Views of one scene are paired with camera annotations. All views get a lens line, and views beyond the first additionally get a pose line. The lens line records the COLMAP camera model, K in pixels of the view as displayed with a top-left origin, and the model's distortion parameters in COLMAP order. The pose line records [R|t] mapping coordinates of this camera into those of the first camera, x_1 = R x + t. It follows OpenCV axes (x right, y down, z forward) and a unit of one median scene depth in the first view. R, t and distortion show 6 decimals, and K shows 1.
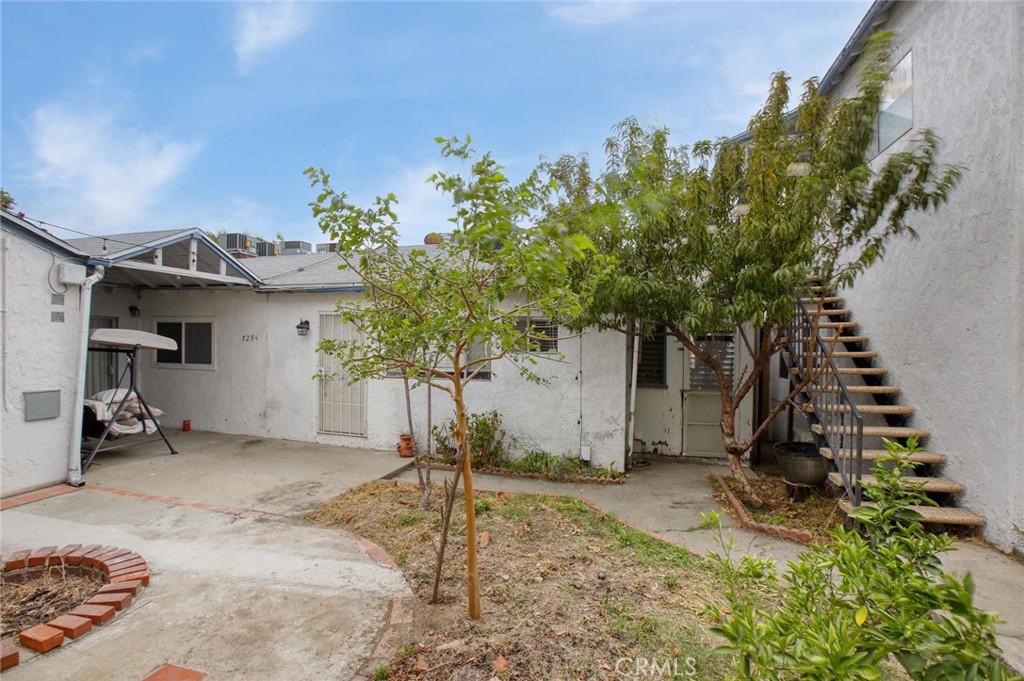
lens RADIAL K [[465.6, 0, 514.9], [0, 465.6, 355.6], [0, 0, 1]] dist [-0.048880, 0.014368]
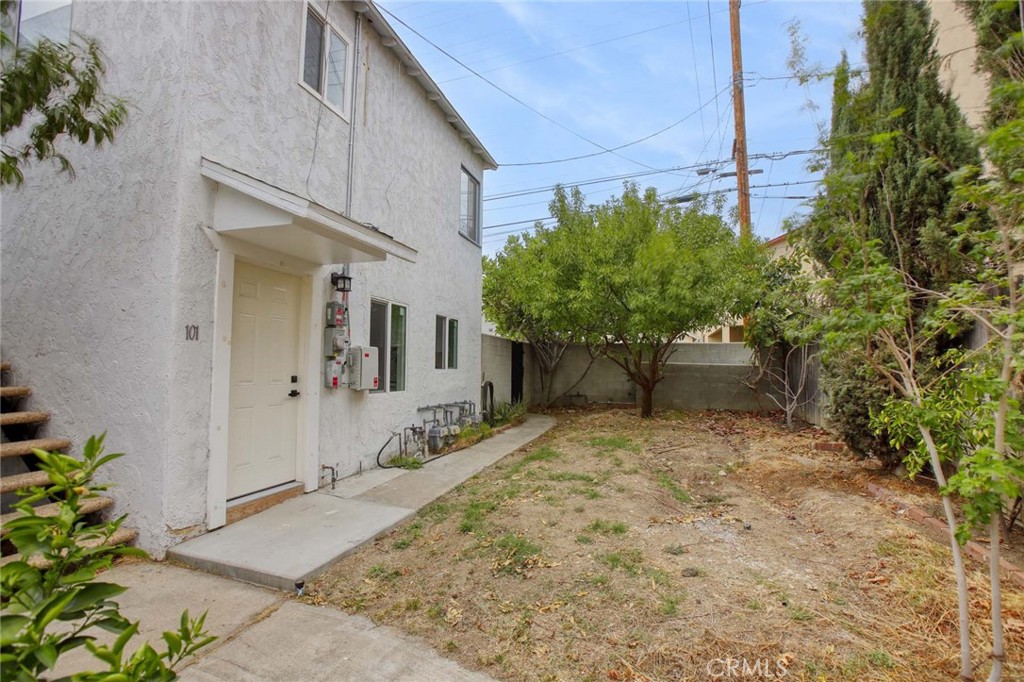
lens RADIAL K [[453.3, 0, 501.6], [0, 453.3, 341.3], [0, 0, 1]] dist [-0.016451, 0.000251]
pose [[0.043708, 0.049812, 0.997802, 0.133354], [0.006811, 0.998718, -0.050156, 0.033299], [-0.999021, 0.008988, 0.043312, 0.170057]]
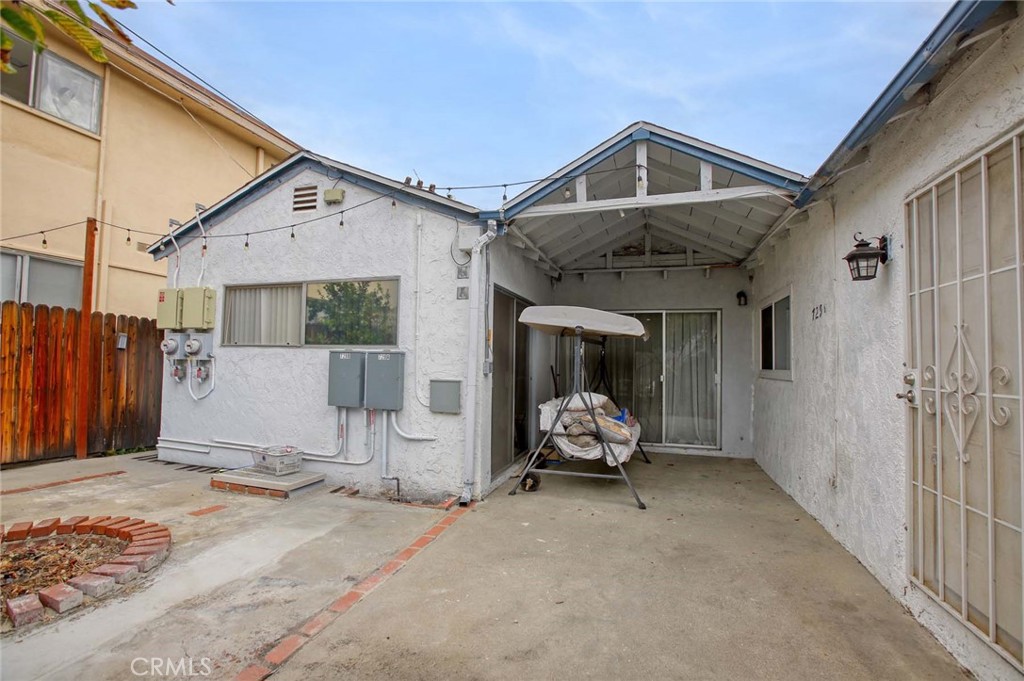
lens RADIAL K [[469.5, 0, 485.4], [0, 469.5, 346.3], [0, 0, 1]] dist [-0.039637, 0.000197]
pose [[-0.048895, -0.052896, -0.997402, -0.143284], [-0.039539, 0.997916, -0.050985, 0.053184], [0.998021, 0.036943, -0.050885, 1.048688]]
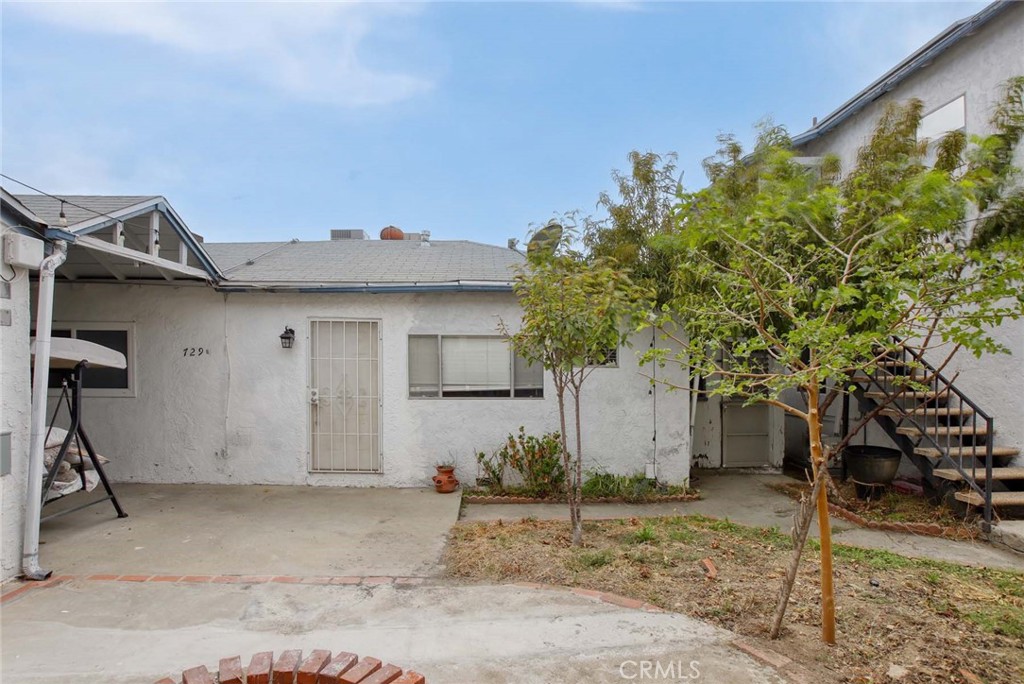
lens RADIAL K [[516.4, 0, 501.1], [0, 516.4, 376.9], [0, 0, 1]] dist [-0.043381, 0.019834]
pose [[0.956388, -0.018974, 0.291483, -0.532344], [0.016209, 0.999798, 0.011897, 0.000096], [-0.291649, -0.006653, 0.956502, 0.107540]]
